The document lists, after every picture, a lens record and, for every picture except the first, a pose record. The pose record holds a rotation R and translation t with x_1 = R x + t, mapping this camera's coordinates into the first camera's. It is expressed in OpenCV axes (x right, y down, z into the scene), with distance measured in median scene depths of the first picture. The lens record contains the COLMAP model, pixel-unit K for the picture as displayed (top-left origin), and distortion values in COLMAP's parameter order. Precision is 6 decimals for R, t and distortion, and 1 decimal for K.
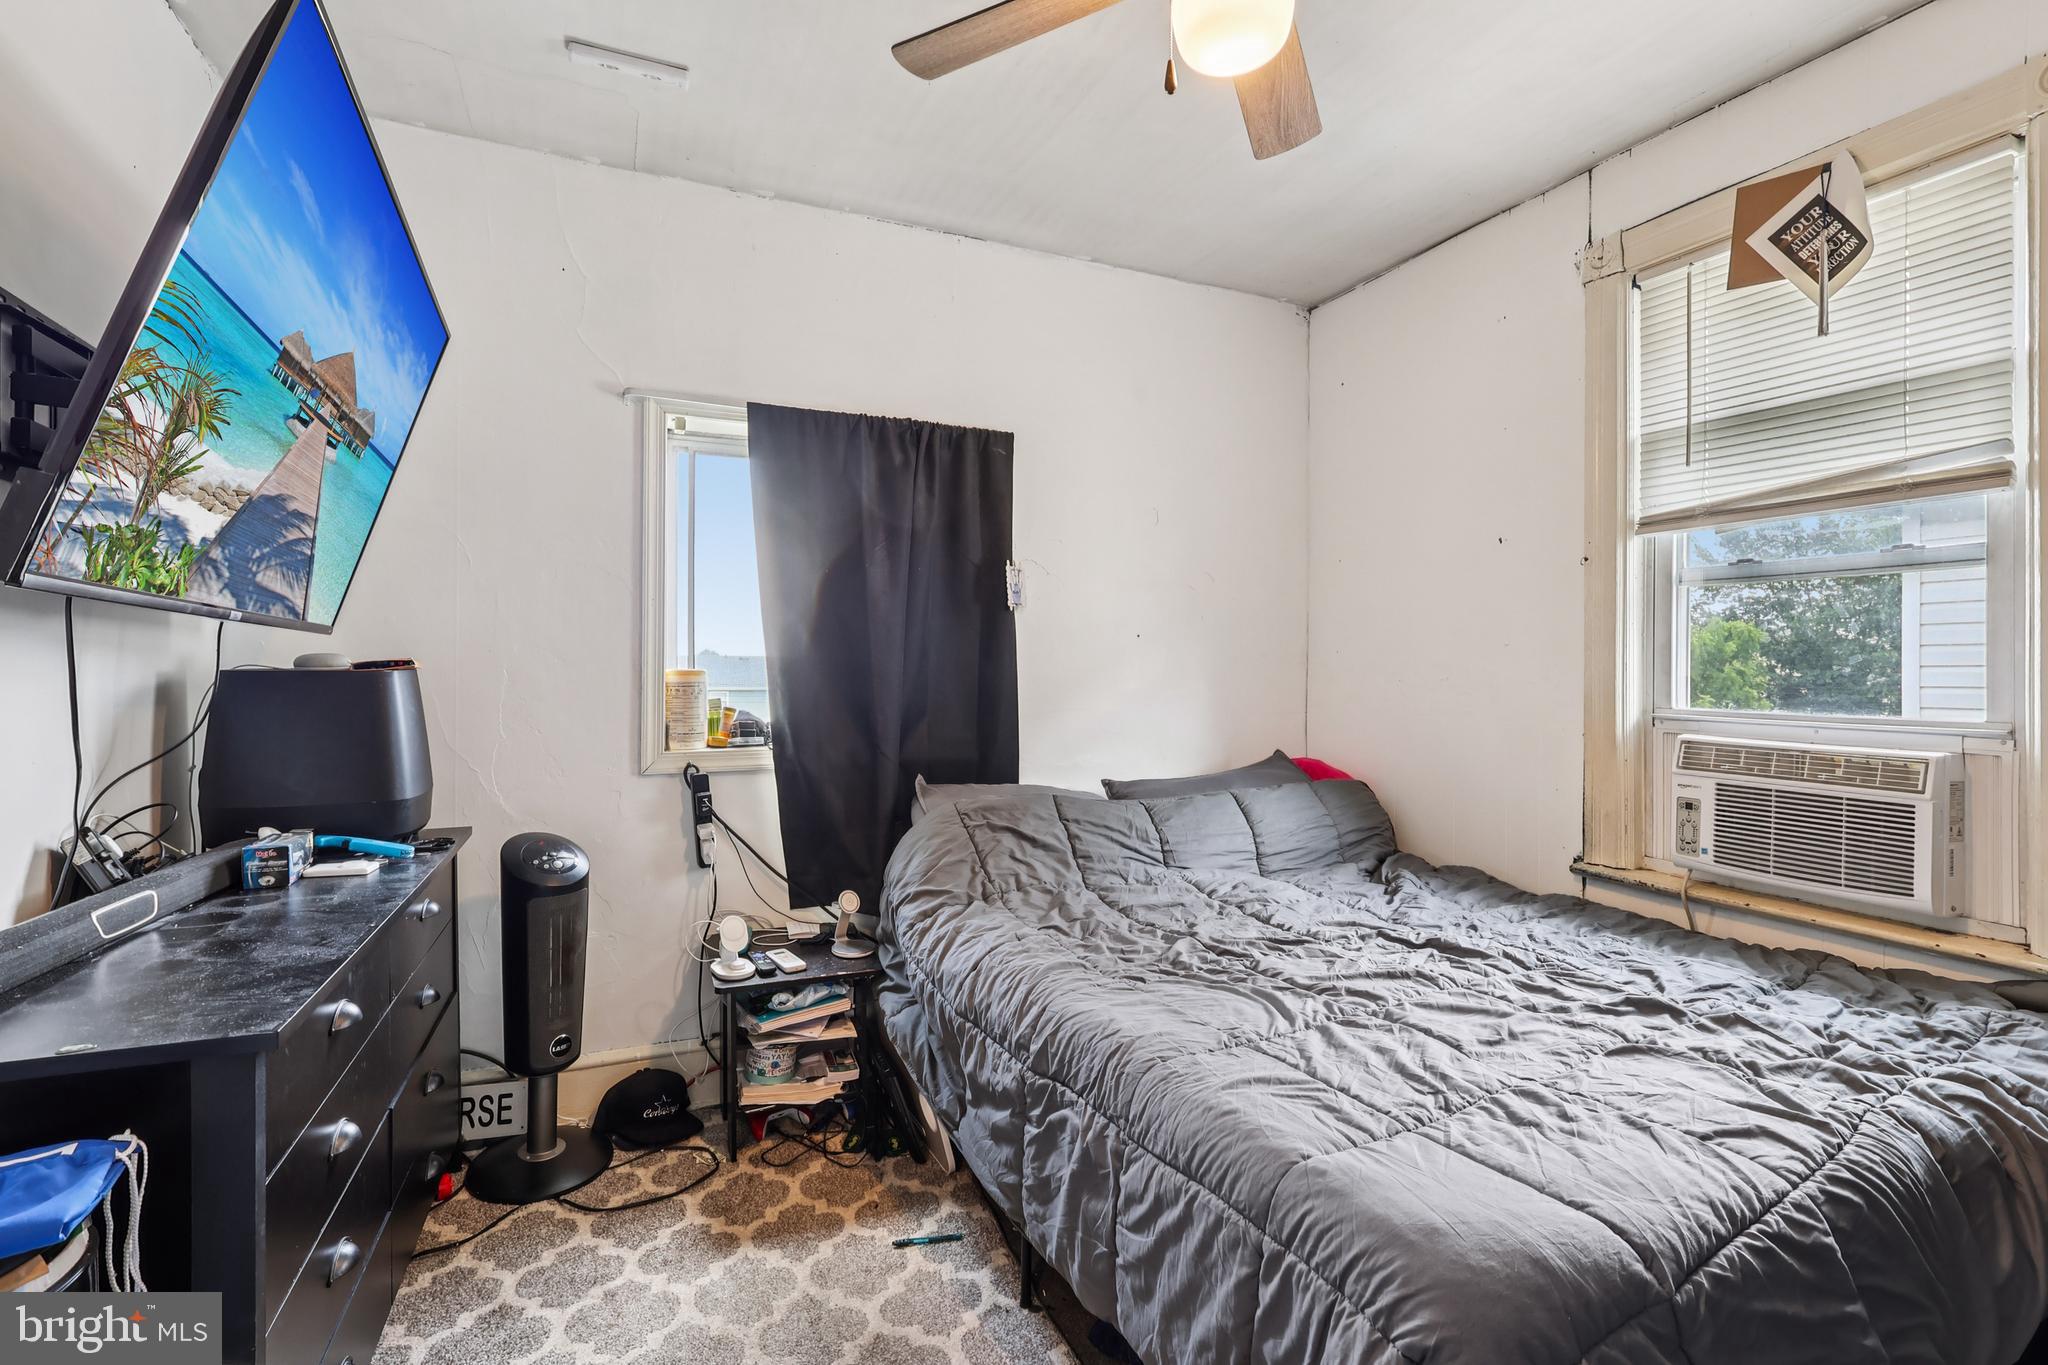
lens RADIAL K [[960.0, 0, 1031.5], [0, 960.0, 677.6], [0, 0, 1]] dist [-0.003350, -0.000470]
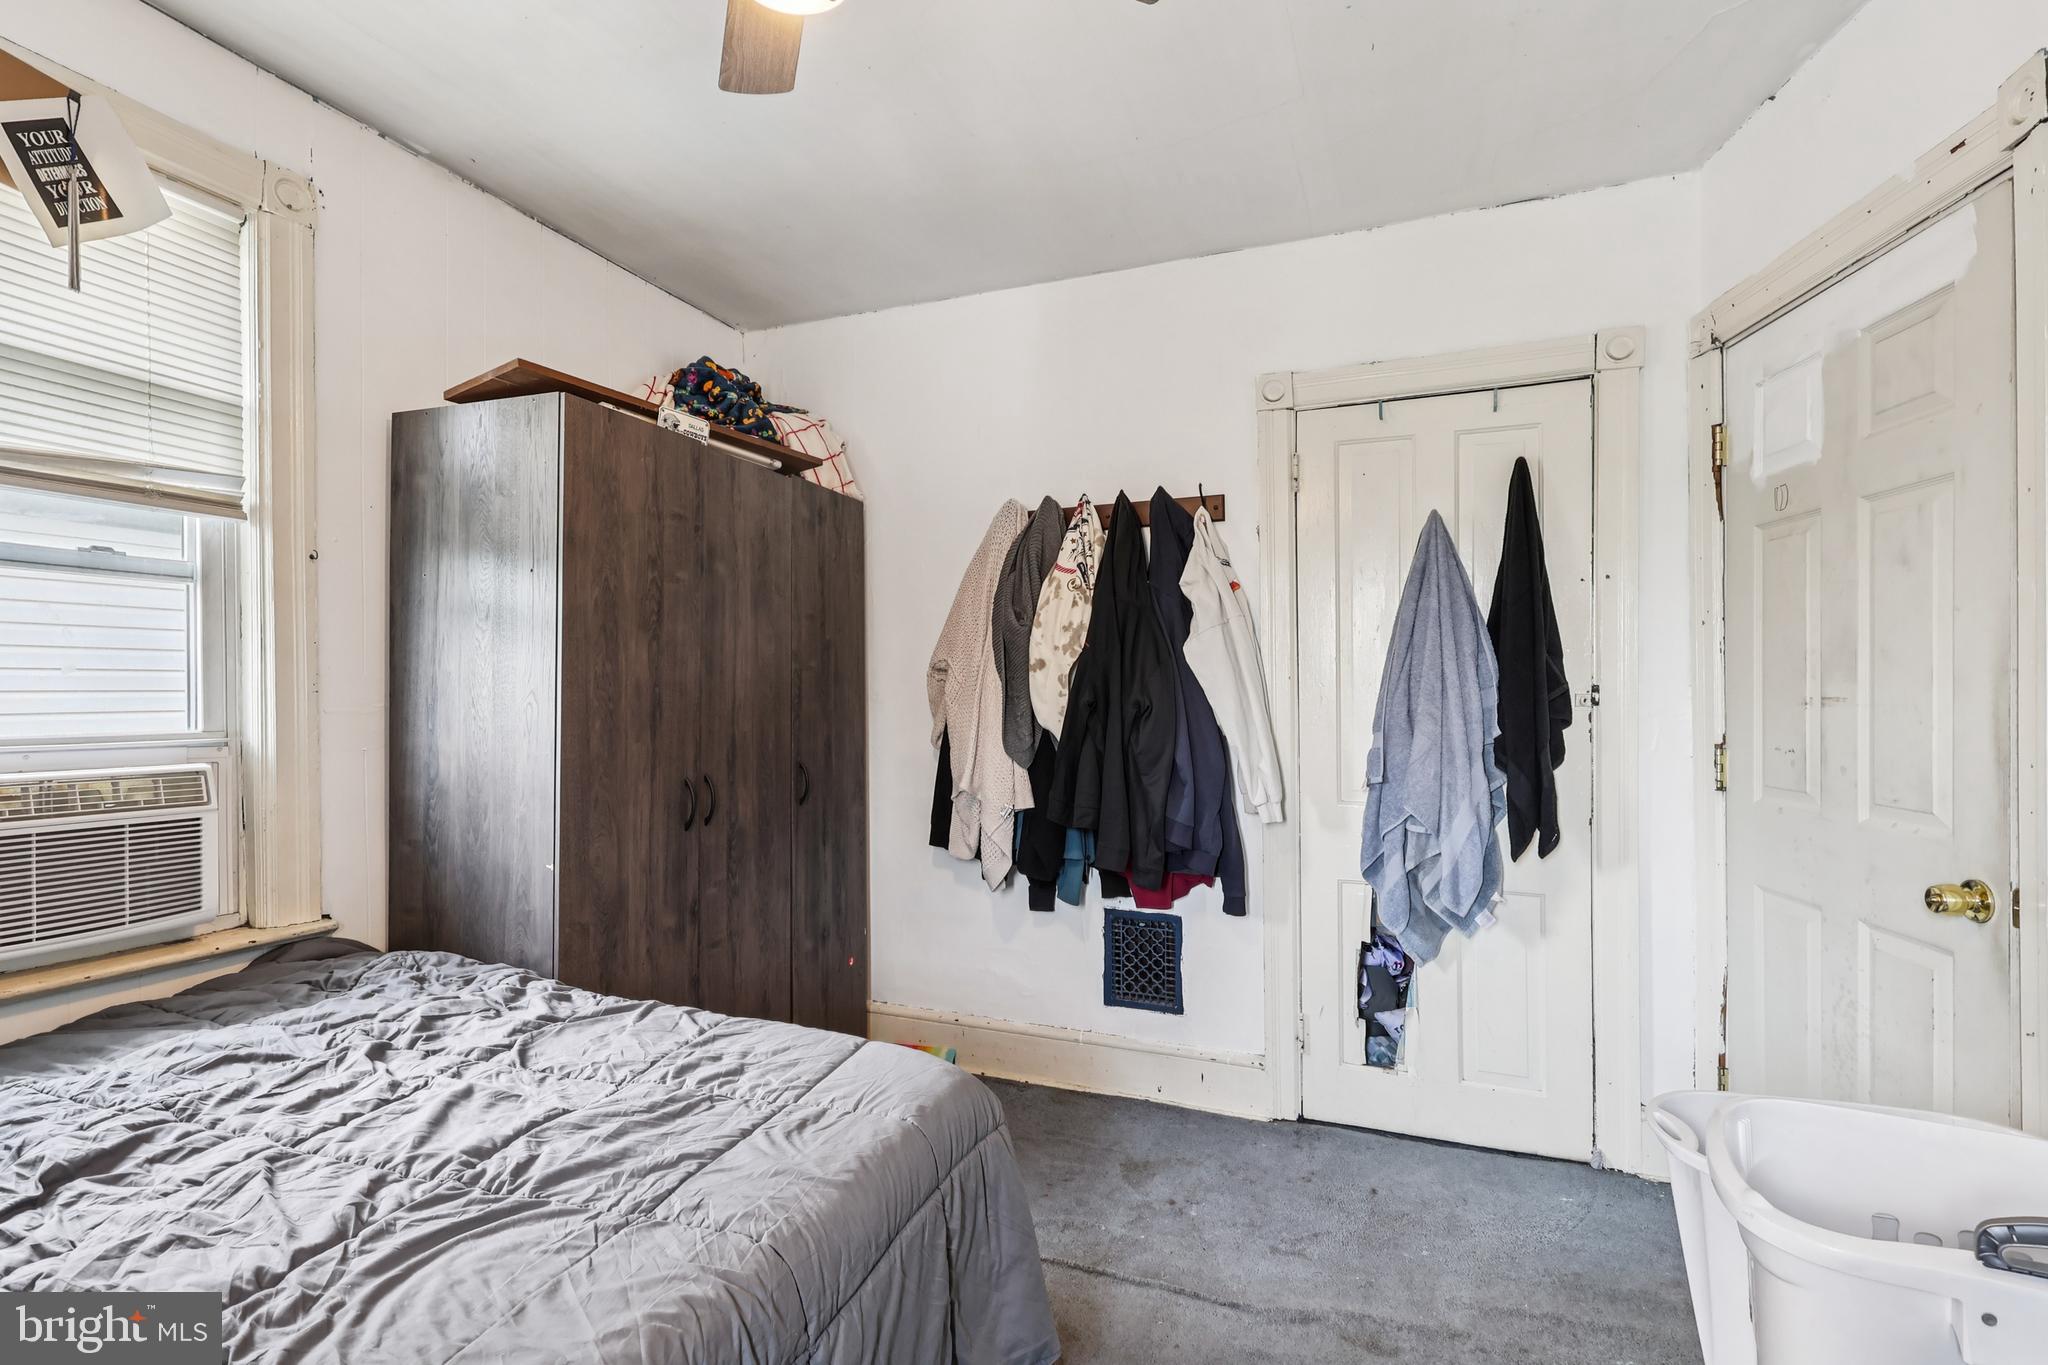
lens RADIAL K [[960.0, 0, 1032.0], [0, 960.0, 684.1], [0, 0, 1]] dist [-0.003350, -0.000470]
pose [[-0.686148, -0.010032, 0.727393, -0.428881], [-0.005244, 0.999947, 0.008845, -0.021866], [-0.727443, 0.002254, -0.686164, 1.099374]]
